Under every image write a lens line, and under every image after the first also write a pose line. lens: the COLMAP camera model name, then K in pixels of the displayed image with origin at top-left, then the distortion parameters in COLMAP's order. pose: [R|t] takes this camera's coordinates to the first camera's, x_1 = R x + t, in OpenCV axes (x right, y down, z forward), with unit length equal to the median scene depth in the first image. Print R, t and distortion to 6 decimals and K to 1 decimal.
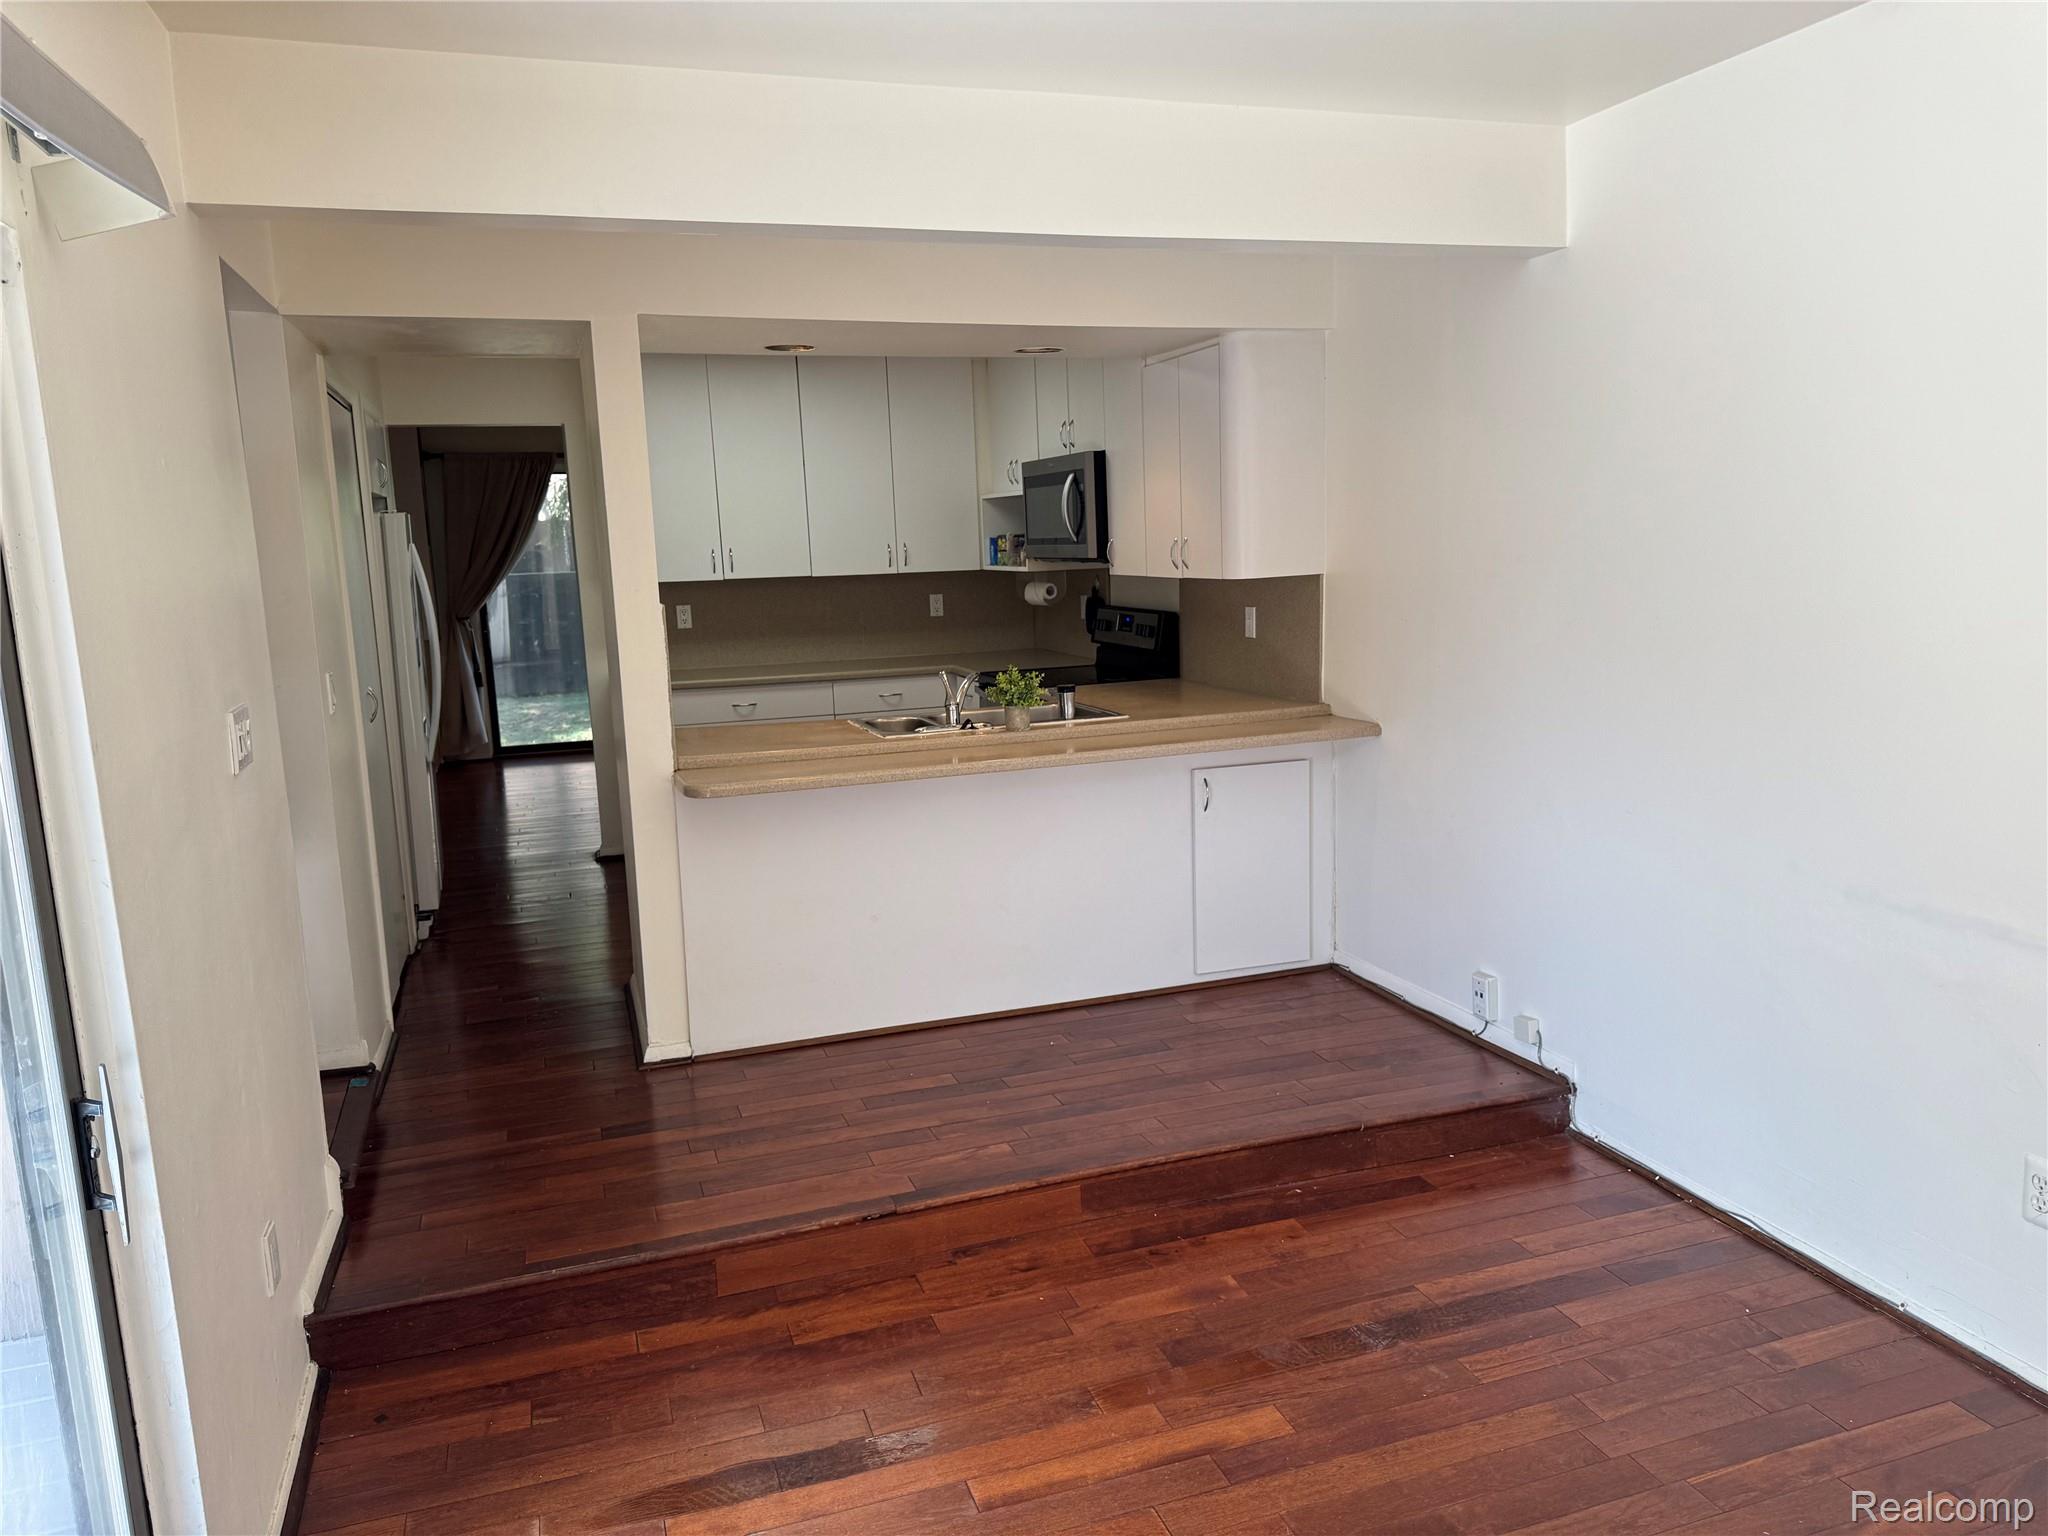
lens RADIAL K [[1432.9, 0, 1028.1], [0, 1432.9, 768.2], [0, 0, 1]] dist [0.078966, 0.000335]
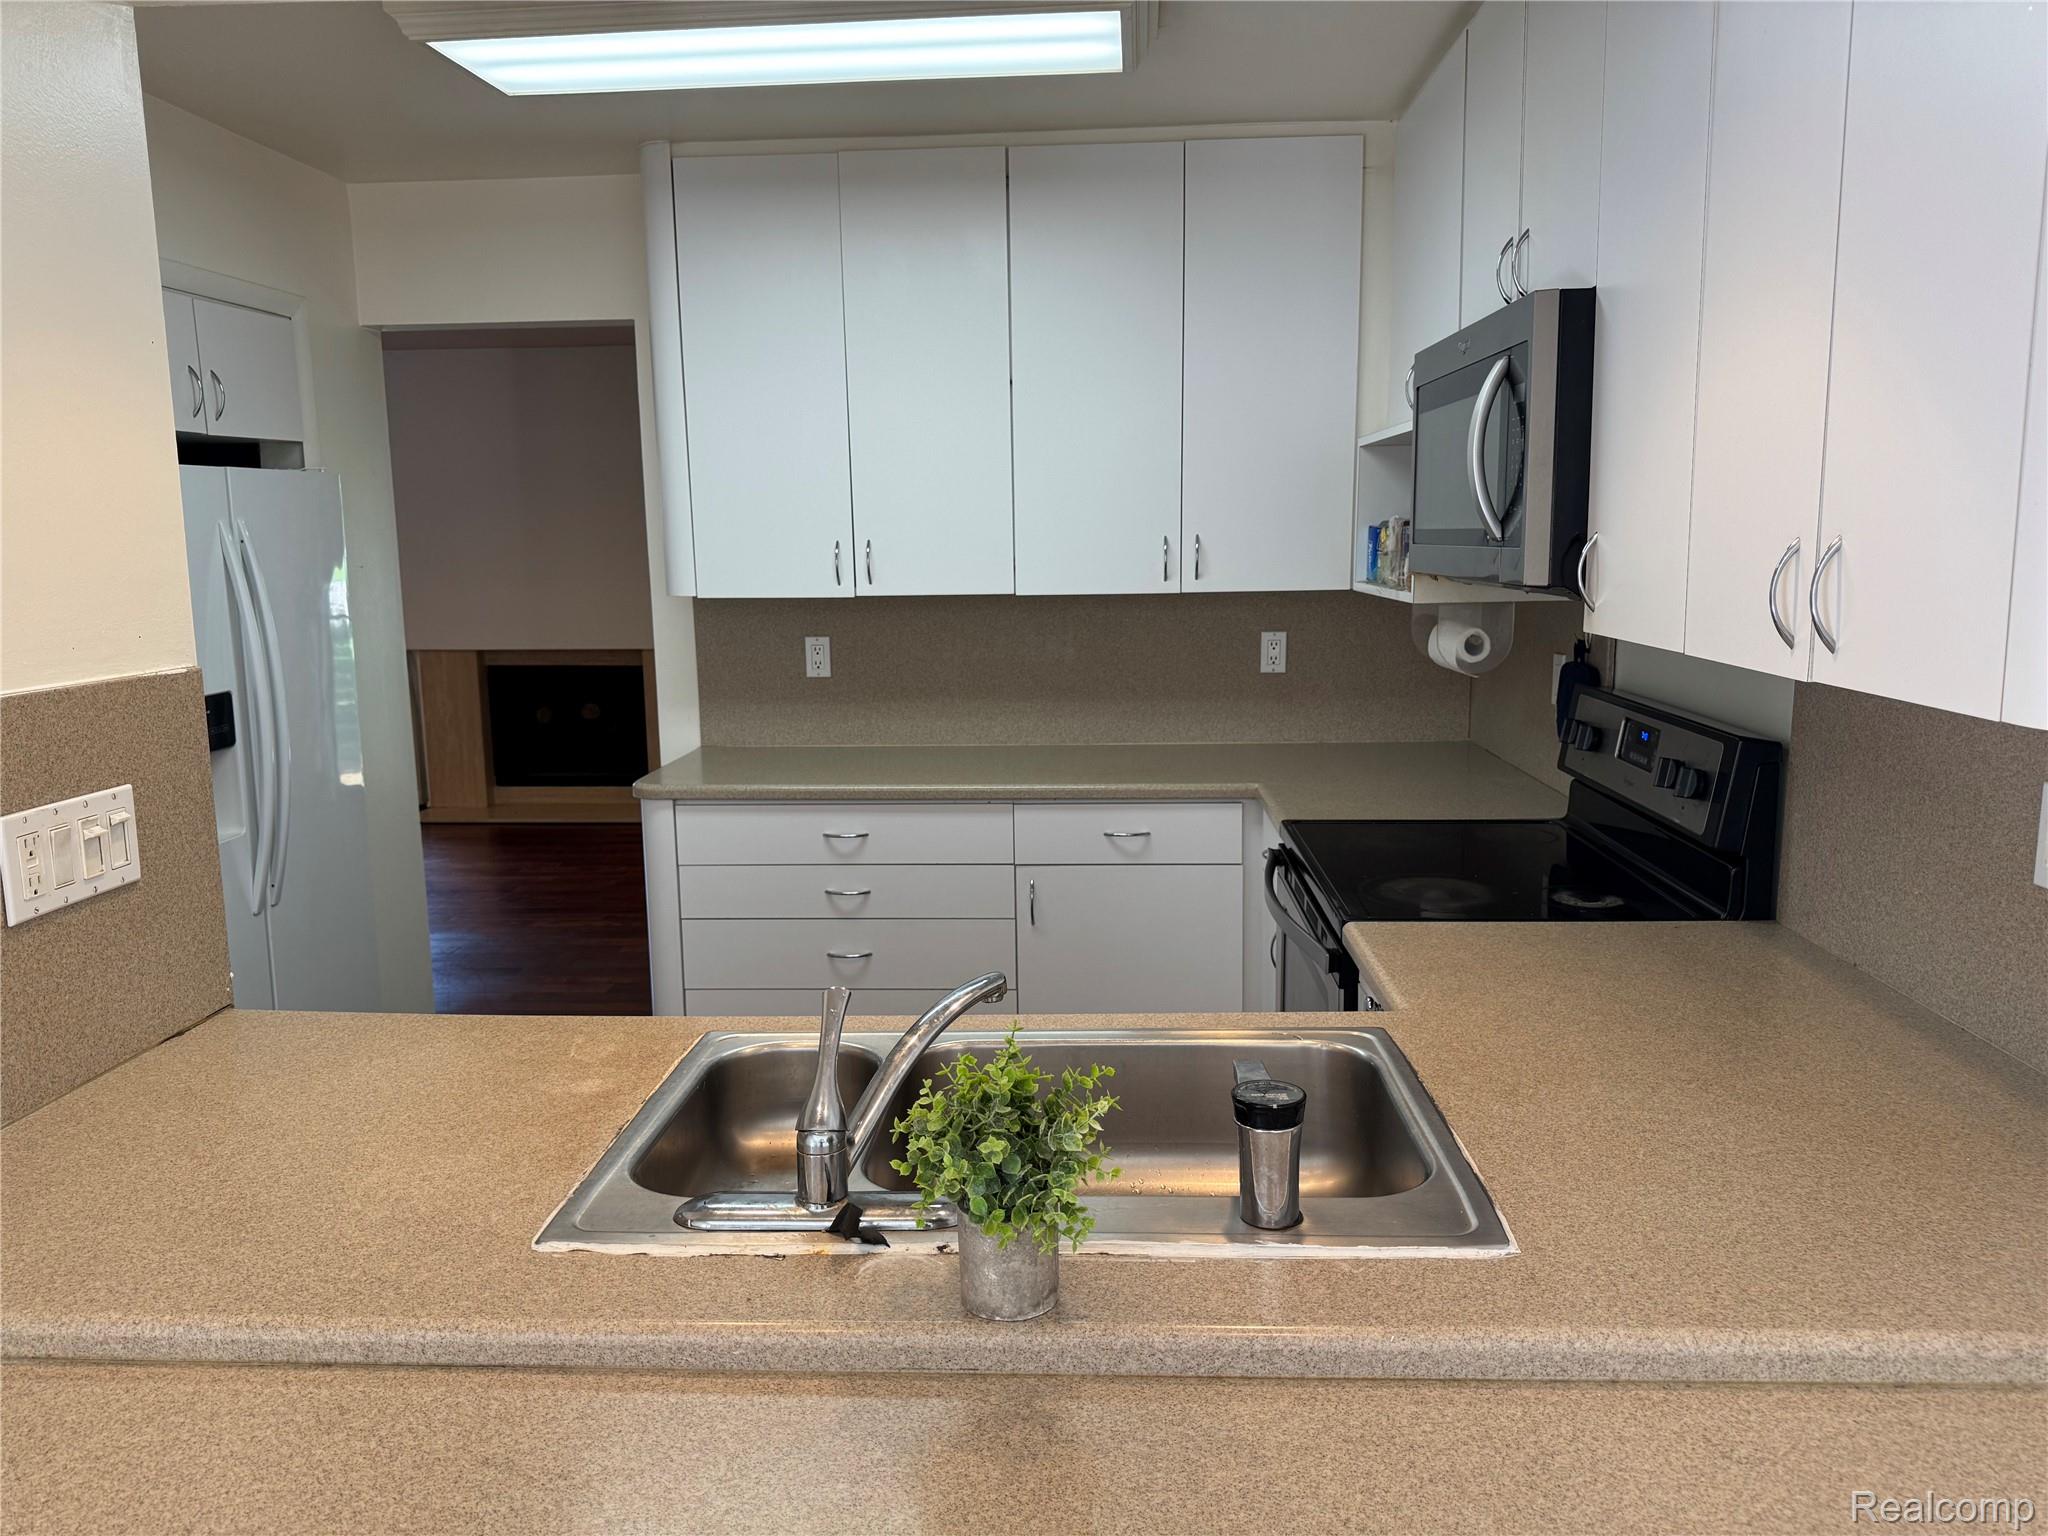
lens RADIAL K [[1432.9, 0, 1020.3], [0, 1432.9, 774.5], [0, 0, 1]] dist [0.078966, 0.000335]
pose [[0.924038, 0.082145, -0.373372, 0.057403], [-0.076004, 0.996620, 0.031167, -0.086872], [0.374670, -0.000422, 0.927158, 0.526429]]
